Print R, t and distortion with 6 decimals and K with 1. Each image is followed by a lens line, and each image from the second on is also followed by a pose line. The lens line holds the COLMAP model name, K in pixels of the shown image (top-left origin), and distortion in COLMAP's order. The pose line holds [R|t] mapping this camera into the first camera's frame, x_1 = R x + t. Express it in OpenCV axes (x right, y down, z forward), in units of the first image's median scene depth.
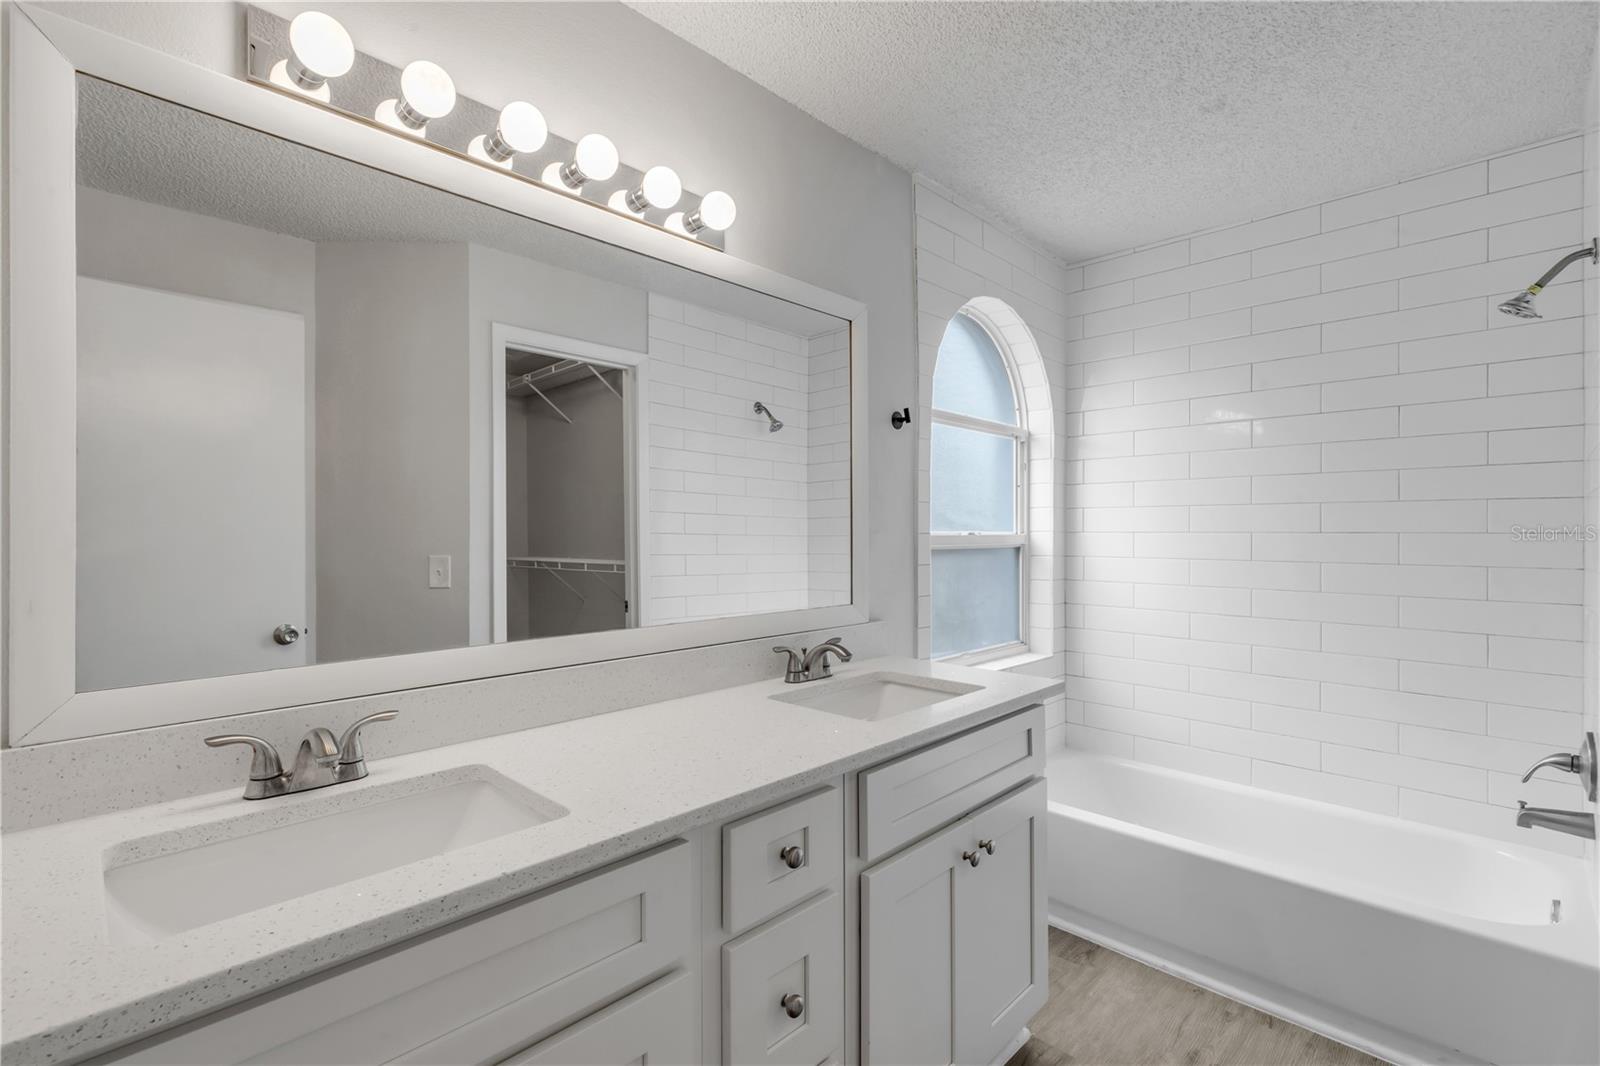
lens RADIAL K [[725.9, 0, 815.0], [0, 725.9, 526.7], [0, 0, 1]] dist [0.008660, -0.002234]
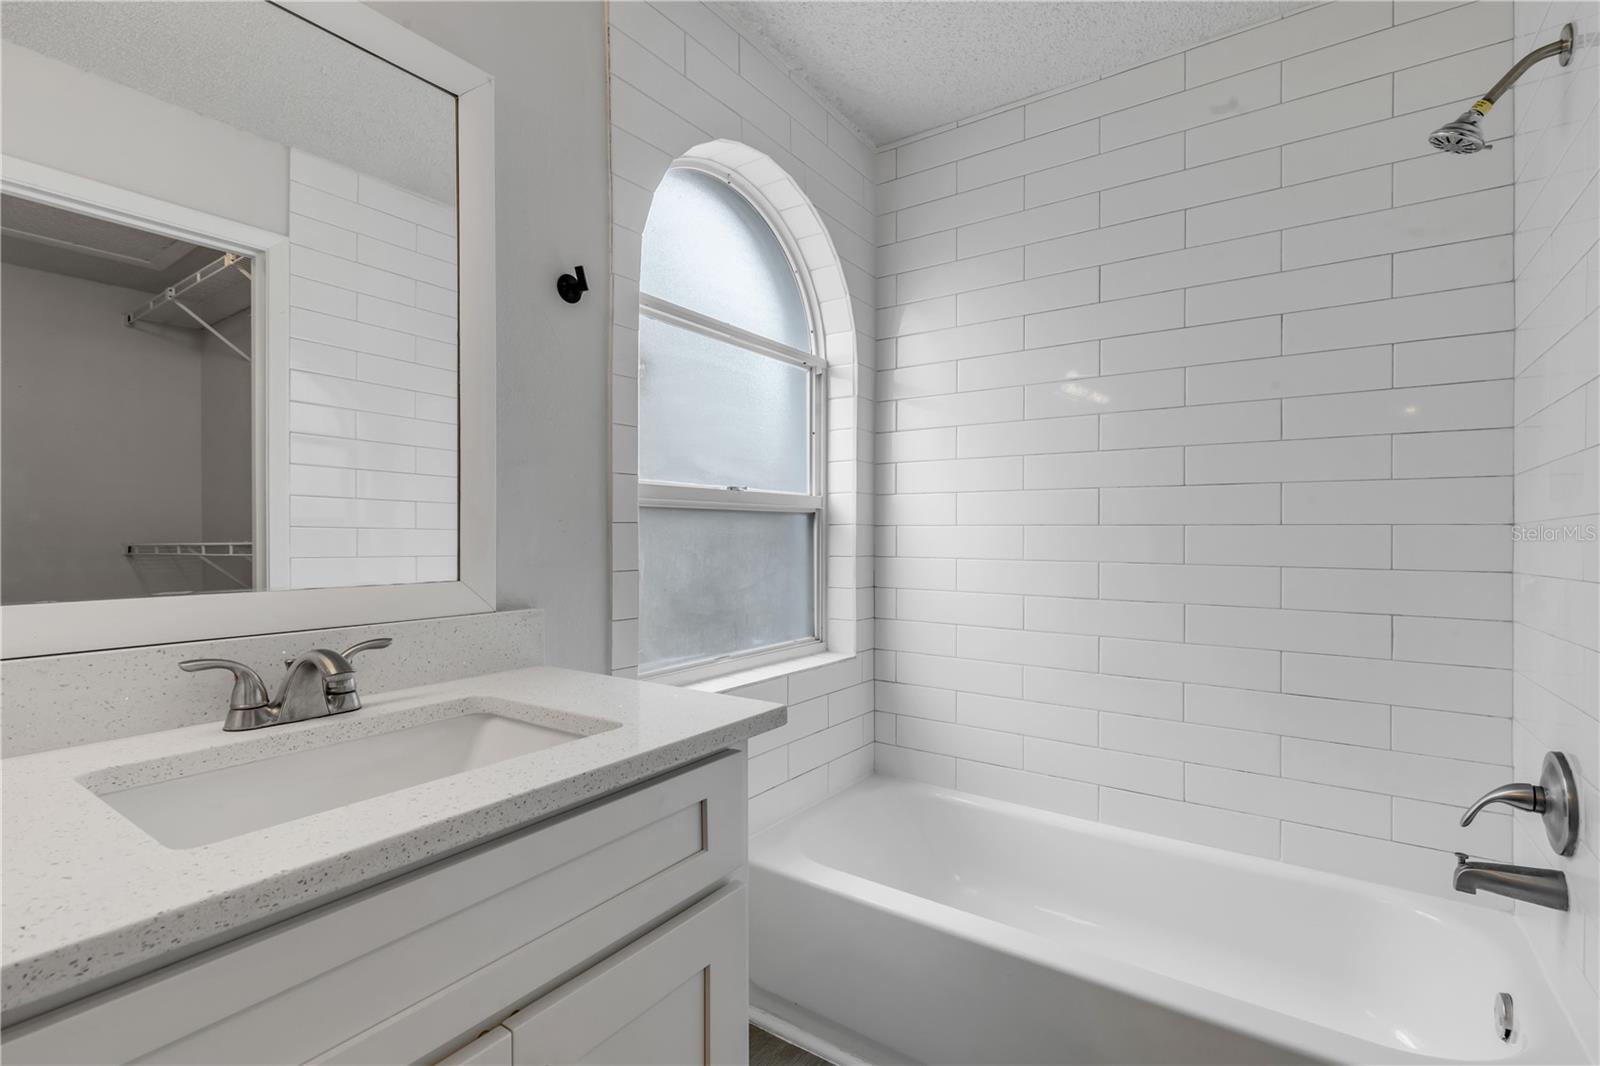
lens RADIAL K [[725.9, 0, 792.9], [0, 725.9, 533.3], [0, 0, 1]] dist [0.008660, -0.002234]
pose [[0.991120, -0.002894, 0.132936, 0.199928], [0.001877, 0.999968, 0.007778, 0.053500], [-0.132955, -0.007460, 0.991094, 0.319575]]
